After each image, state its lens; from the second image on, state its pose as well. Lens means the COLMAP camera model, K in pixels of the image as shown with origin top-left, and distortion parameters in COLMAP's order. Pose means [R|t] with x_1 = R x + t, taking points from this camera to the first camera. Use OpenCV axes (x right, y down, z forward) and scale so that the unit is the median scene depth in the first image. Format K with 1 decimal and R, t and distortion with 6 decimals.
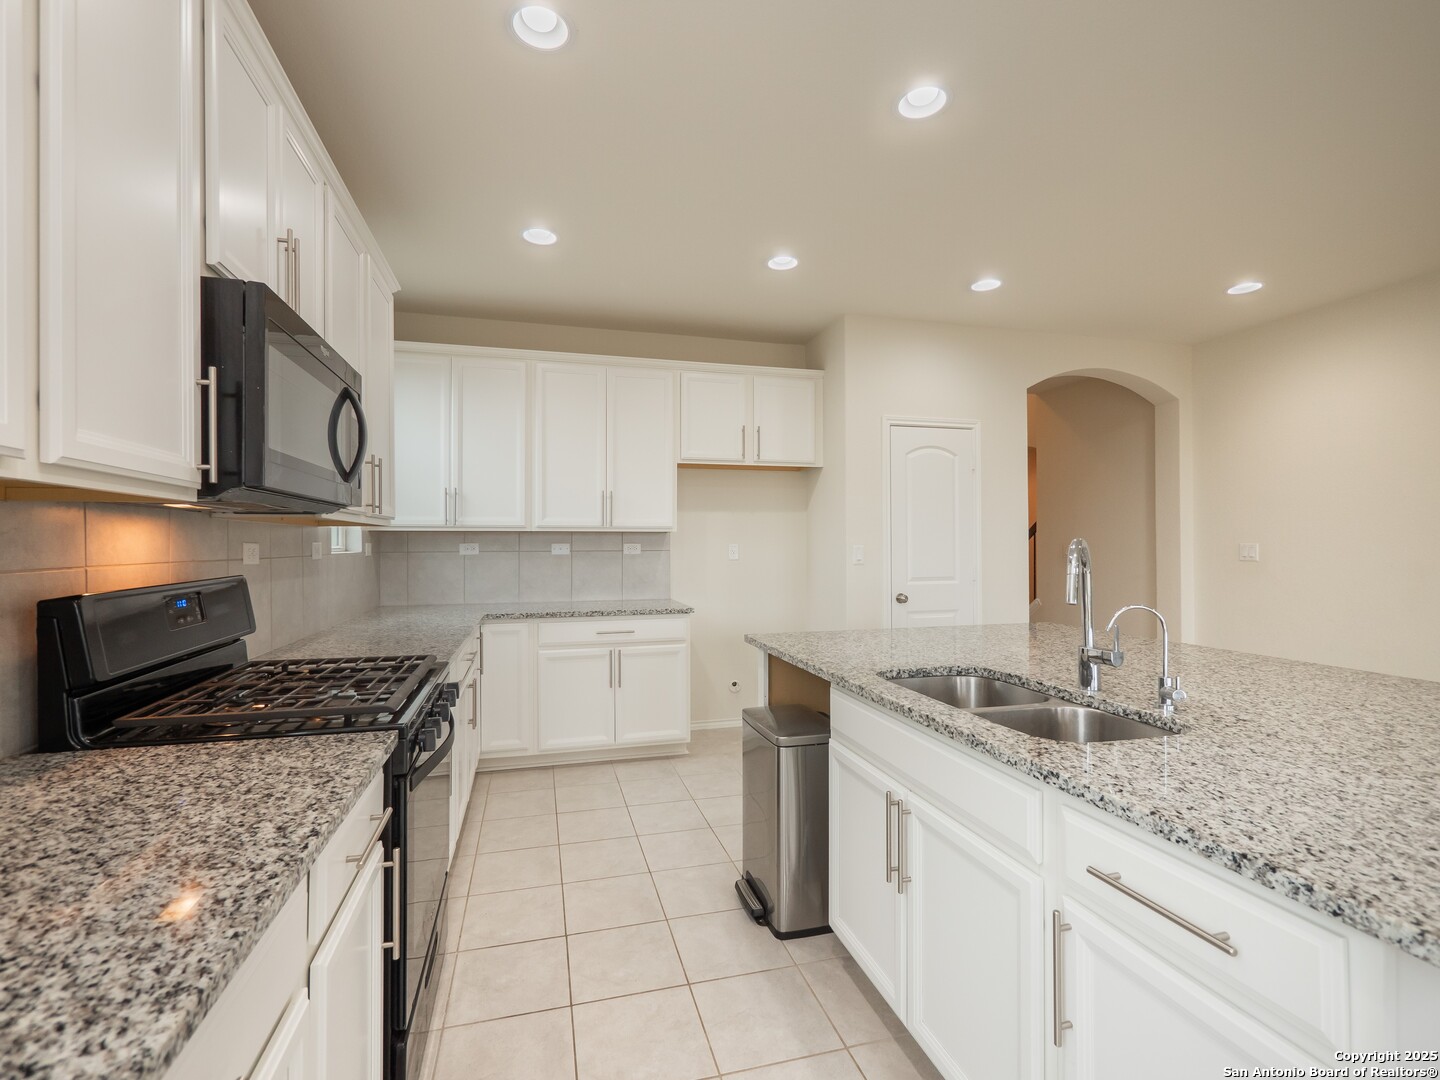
lens RADIAL K [[664.0, 0, 713.4], [0, 664.0, 533.8], [0, 0, 1]] dist [-0.000573, 0.000181]
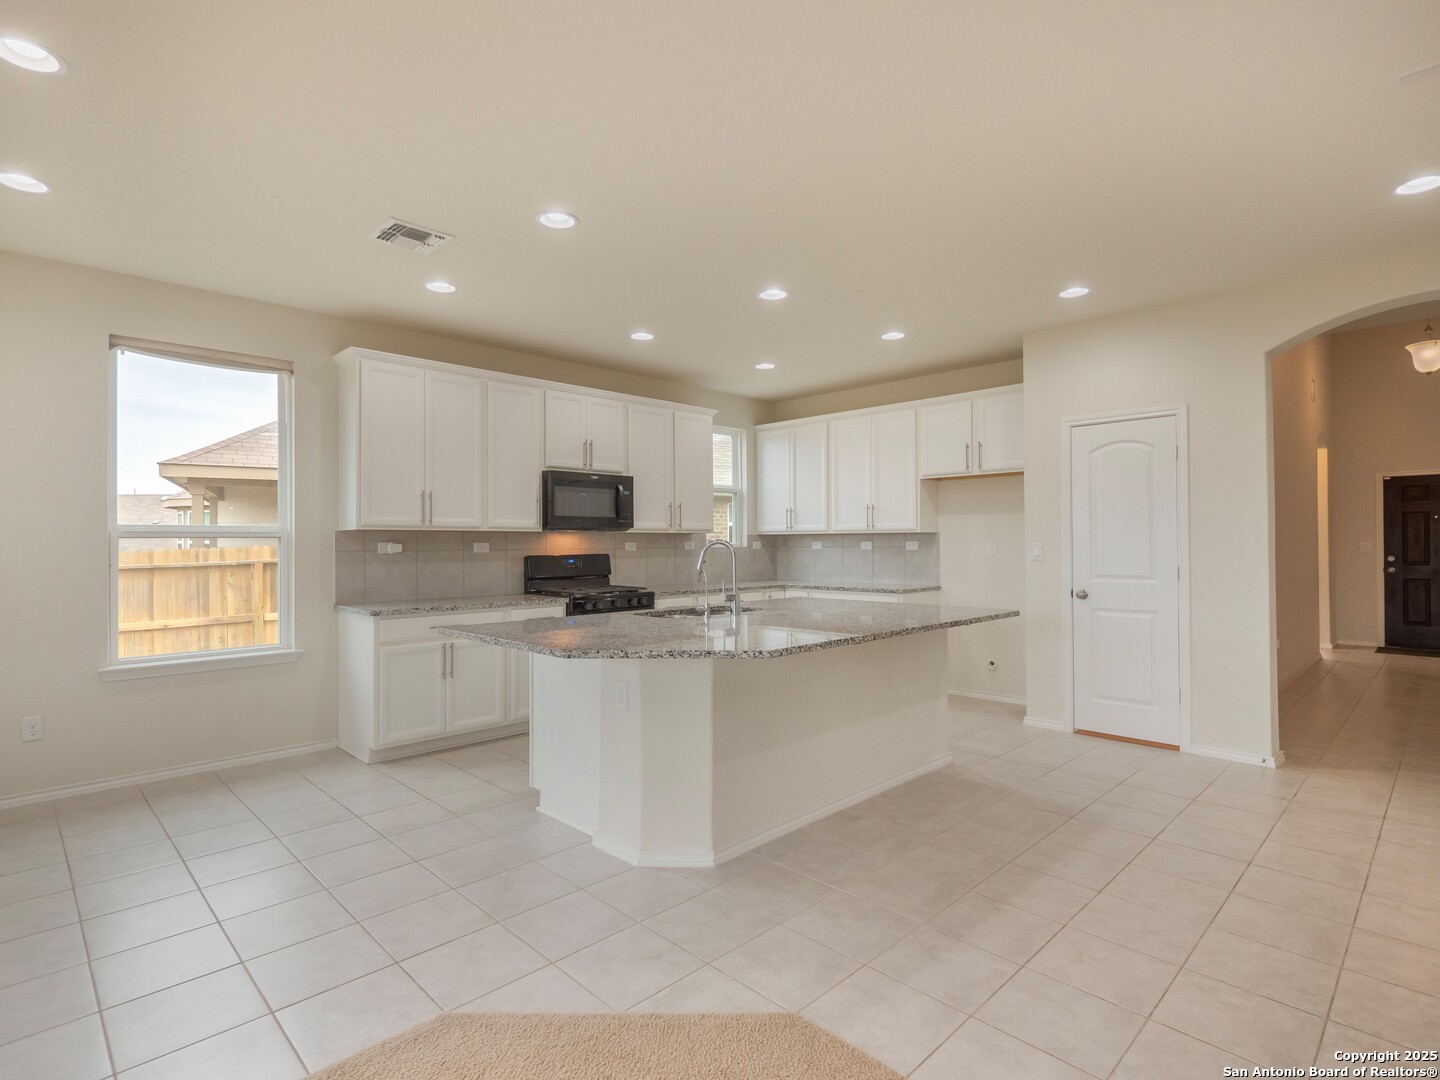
lens RADIAL K [[726.8, 0, 717.5], [0, 726.8, 534.1], [0, 0, 1]] dist [-0.003509, -0.000789]
pose [[0.497527, -0.010341, -0.867387, 0.969775], [0.011383, 0.999921, -0.005392, 0.003705], [0.867374, -0.007191, 0.497605, -0.042937]]
